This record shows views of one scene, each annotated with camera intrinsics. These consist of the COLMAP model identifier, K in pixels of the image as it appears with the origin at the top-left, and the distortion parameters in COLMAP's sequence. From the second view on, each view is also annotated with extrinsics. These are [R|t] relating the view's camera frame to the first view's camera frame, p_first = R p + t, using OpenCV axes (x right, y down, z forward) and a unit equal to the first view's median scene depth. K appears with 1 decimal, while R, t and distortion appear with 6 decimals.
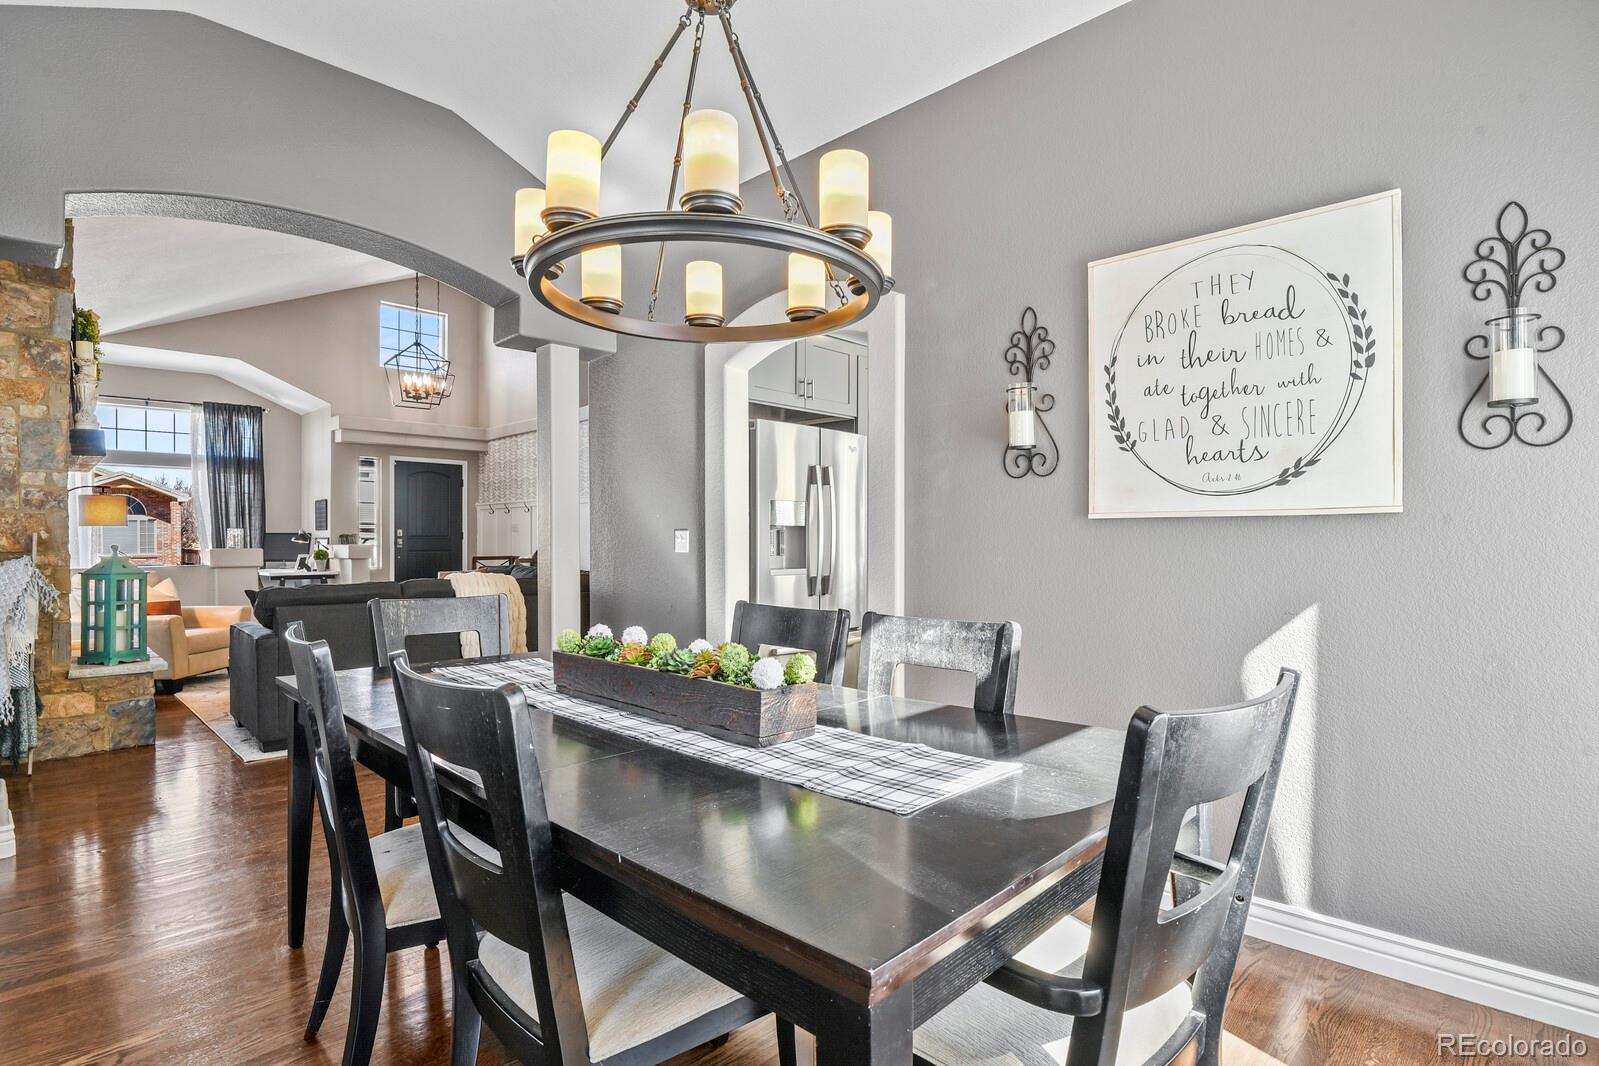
lens RADIAL K [[785.8, 0, 795.7], [0, 785.8, 536.8], [0, 0, 1]] dist [-0.025232, -0.001426]
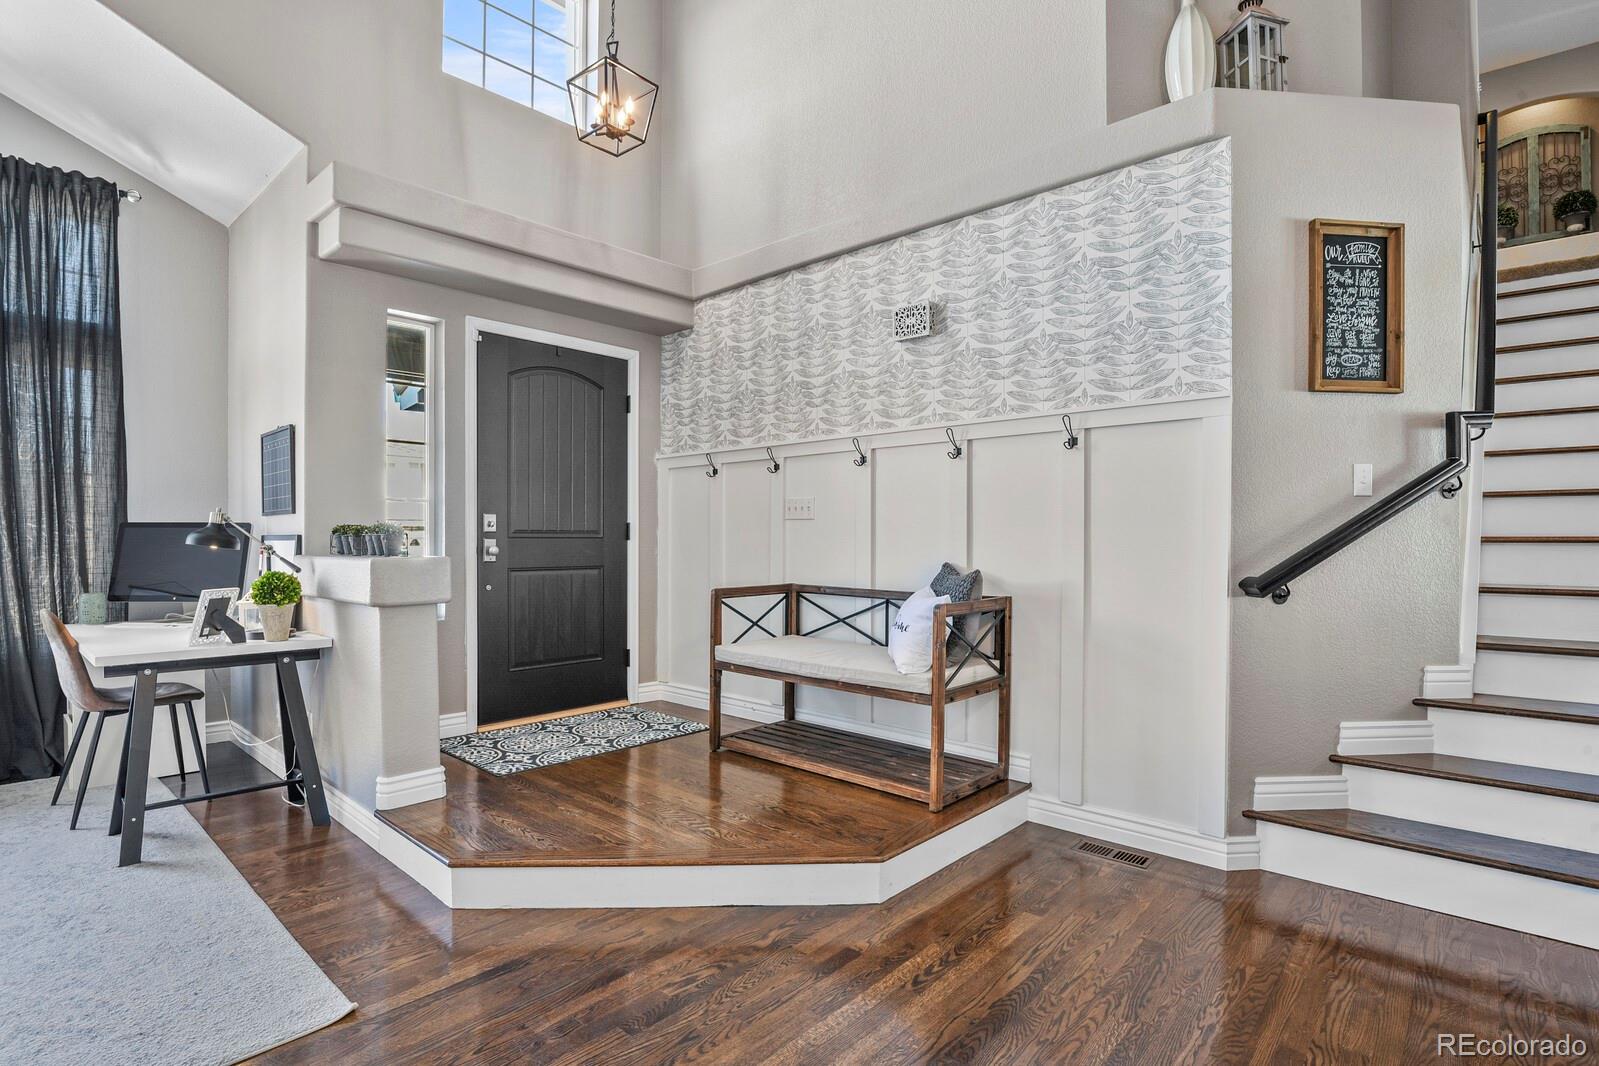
lens RADIAL K [[785.8, 0, 799.9], [0, 785.8, 535.7], [0, 0, 1]] dist [-0.025232, -0.001426]
pose [[0.999040, -0.000011, 0.043807, -0.377798], [-0.000201, 0.999988, 0.004853, -0.000559], [-0.043807, -0.004857, 0.999028, 0.620375]]
